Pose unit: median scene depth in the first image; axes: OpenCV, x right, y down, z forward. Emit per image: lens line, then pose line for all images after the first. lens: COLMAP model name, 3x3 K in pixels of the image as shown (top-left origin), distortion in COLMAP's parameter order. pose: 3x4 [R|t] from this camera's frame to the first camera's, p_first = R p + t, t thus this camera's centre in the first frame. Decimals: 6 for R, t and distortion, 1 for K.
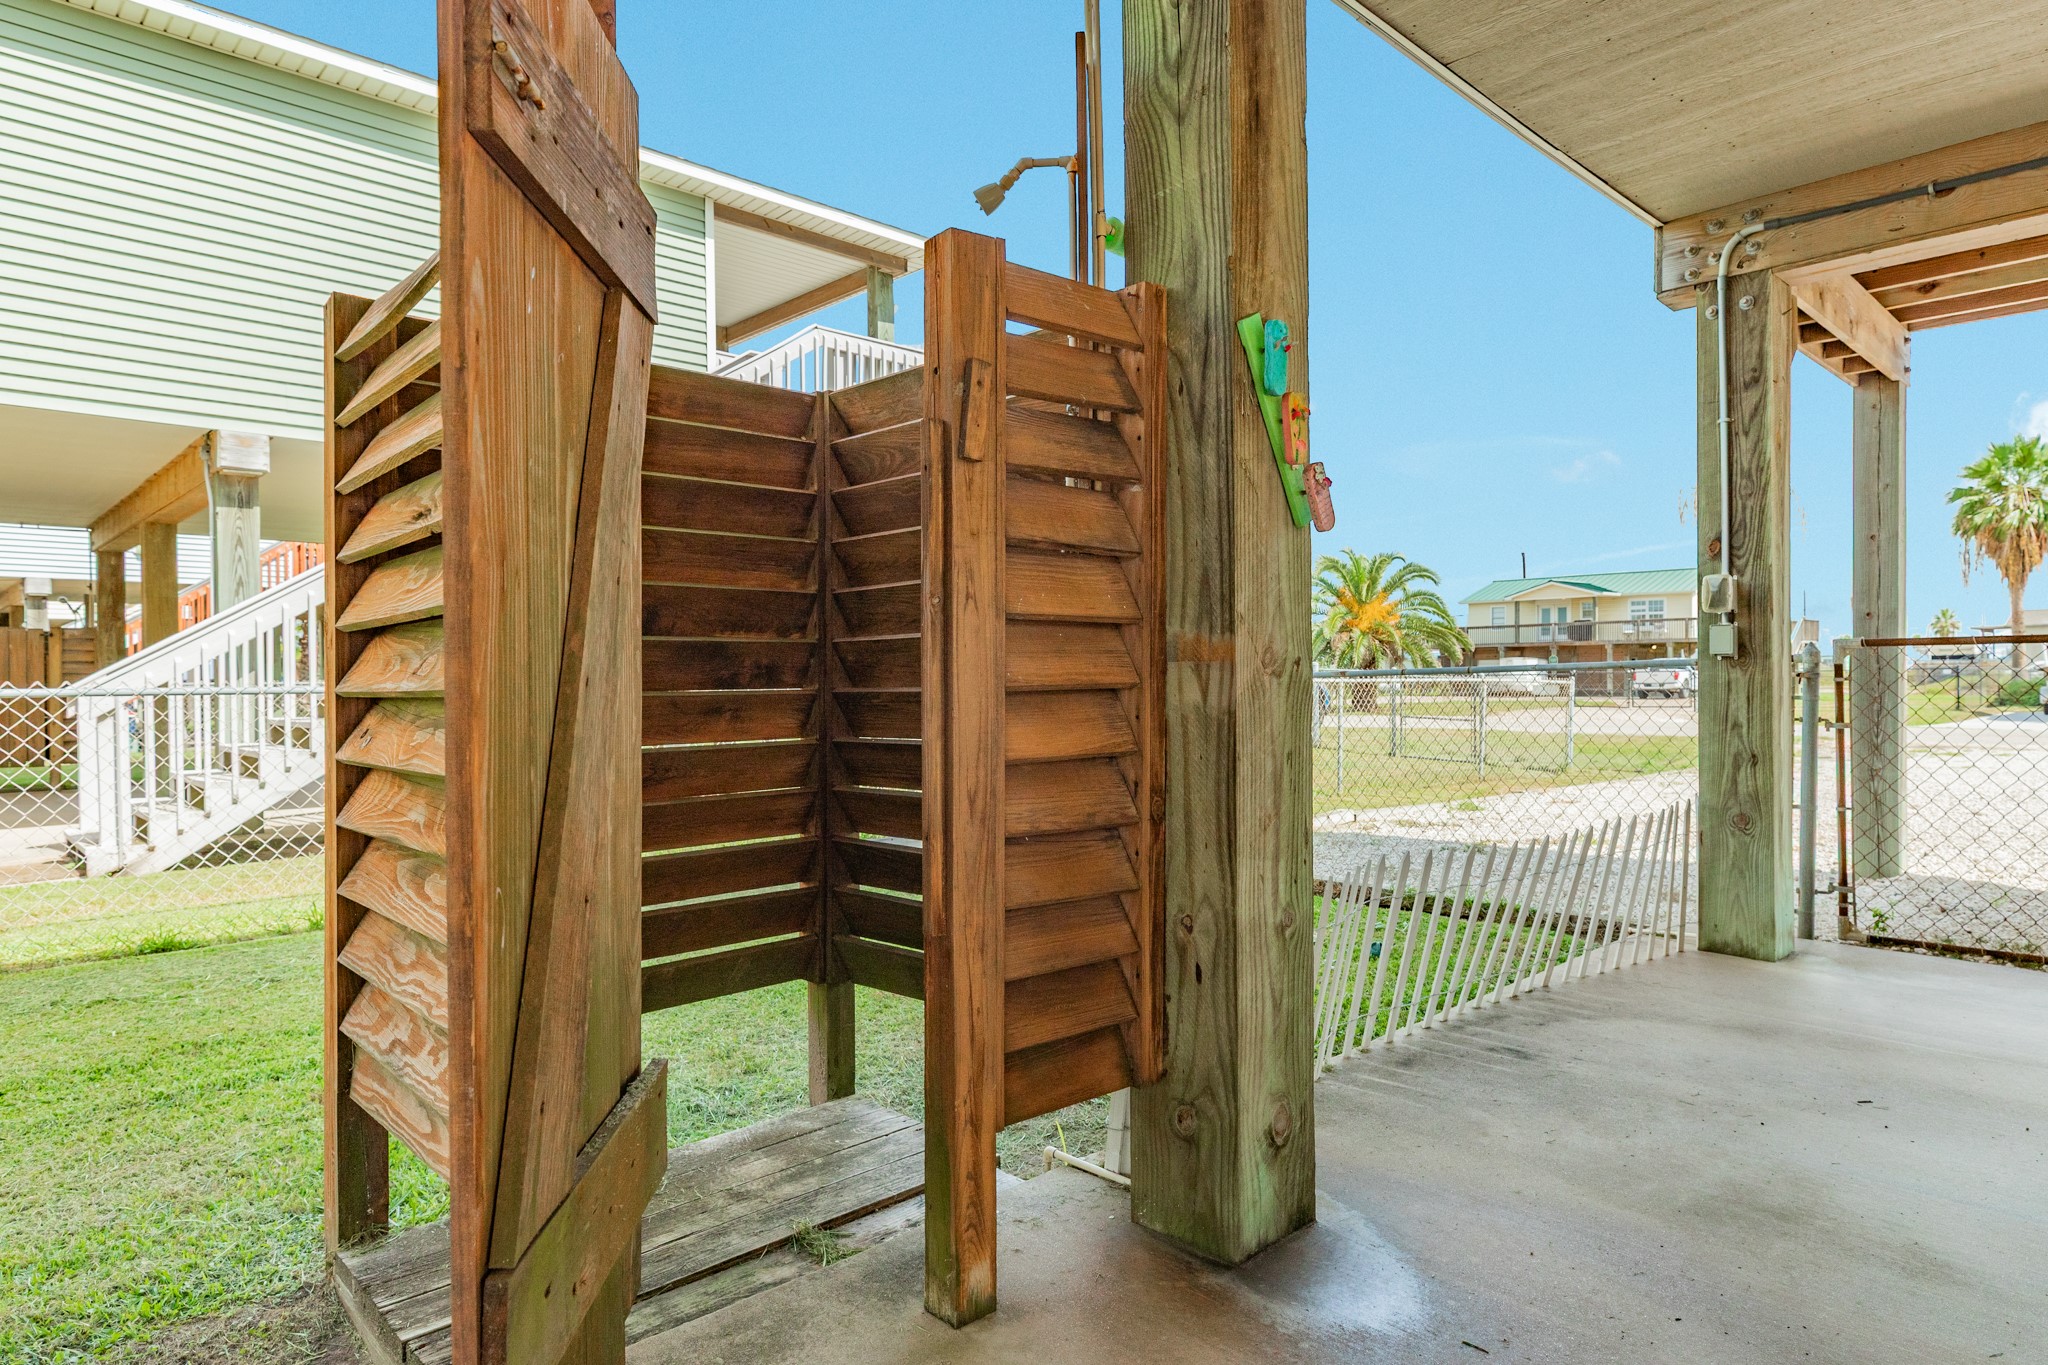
lens RADIAL K [[1191.5, 0, 1015.7], [0, 1191.5, 686.9], [0, 0, 1]] dist [0.003857, 0.000034]
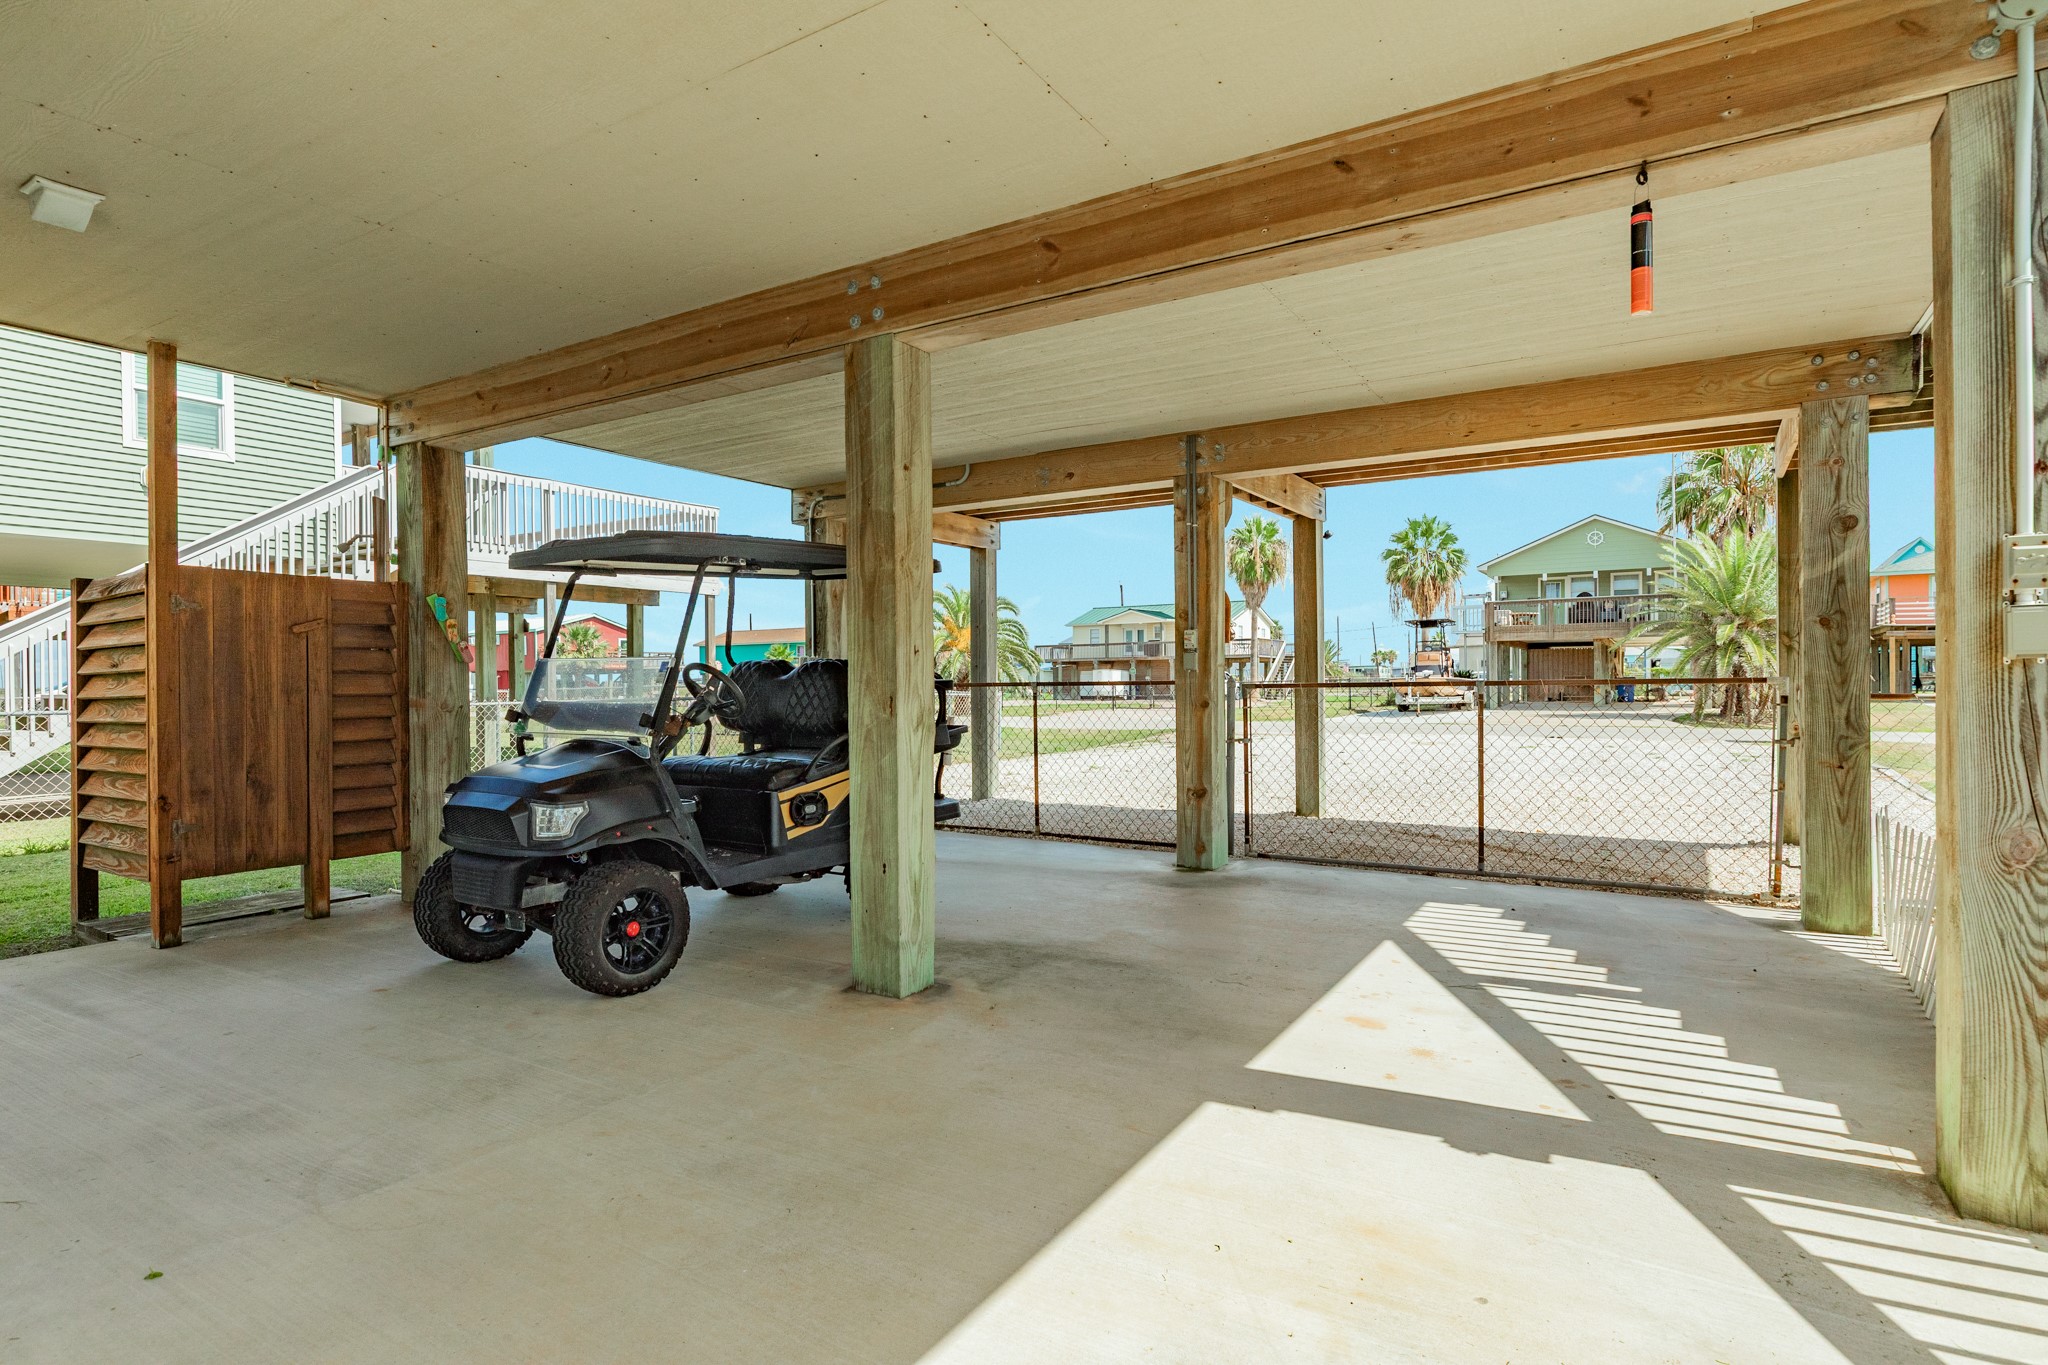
lens RADIAL K [[1105.4, 0, 1033.3], [0, 1105.4, 684.0], [0, 0, 1]] dist [-0.000899, 0.001422]
pose [[0.969222, -0.001806, 0.246182, 0.491272], [0.003115, 0.999983, -0.004928, -0.031602], [-0.246169, 0.005543, 0.969211, -1.051803]]
